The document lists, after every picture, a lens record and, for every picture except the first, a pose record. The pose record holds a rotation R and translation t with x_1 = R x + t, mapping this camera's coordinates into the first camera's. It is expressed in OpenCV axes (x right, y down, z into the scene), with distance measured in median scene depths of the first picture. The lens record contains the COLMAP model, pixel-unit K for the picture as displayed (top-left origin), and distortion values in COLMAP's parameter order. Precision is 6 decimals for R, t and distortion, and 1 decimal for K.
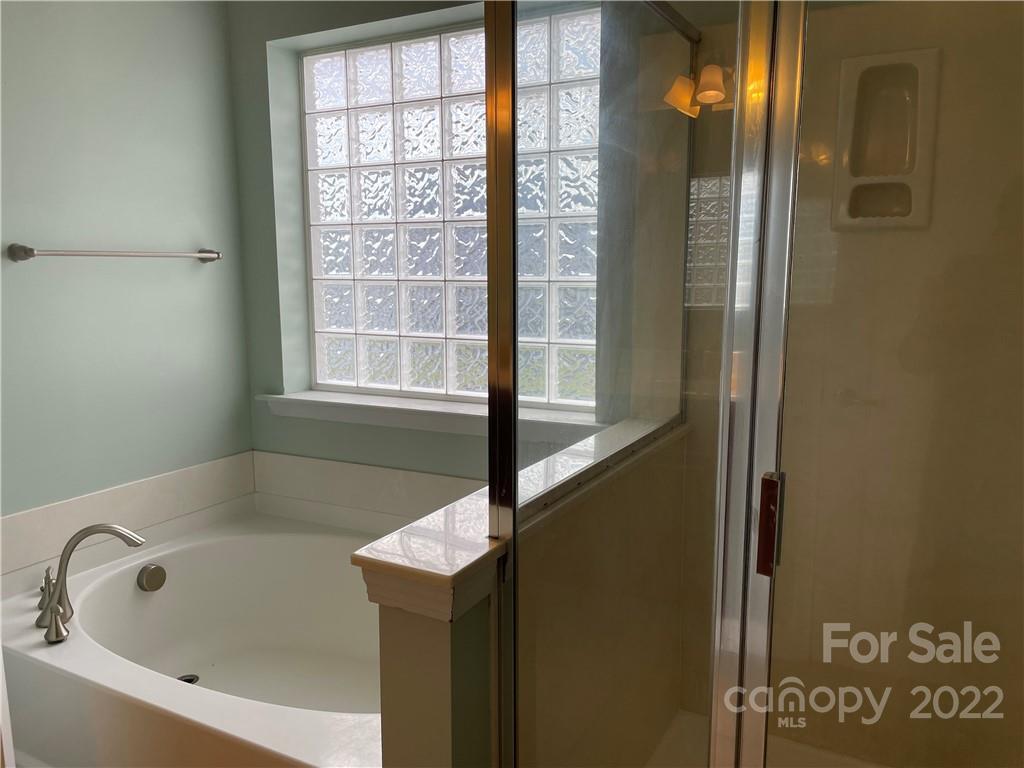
lens RADIAL K [[780.8, 0, 510.7], [0, 780.8, 376.2], [0, 0, 1]] dist [0.107025, -0.156419]
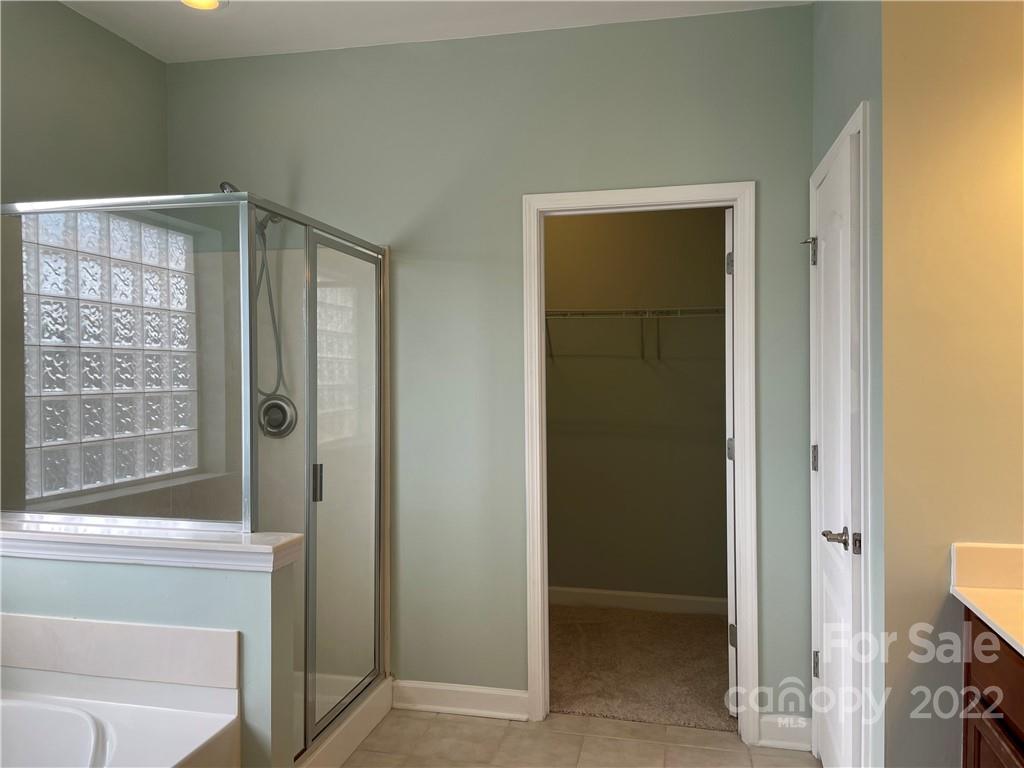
lens RADIAL K [[780.8, 0, 510.7], [0, 780.8, 376.2], [0, 0, 1]] dist [0.107025, -0.156419]
pose [[-0.274198, 0.011927, 0.961599, -1.655620], [0.171961, 0.984415, 0.036825, -0.095344], [-0.946174, 0.175455, -0.271975, 0.804511]]
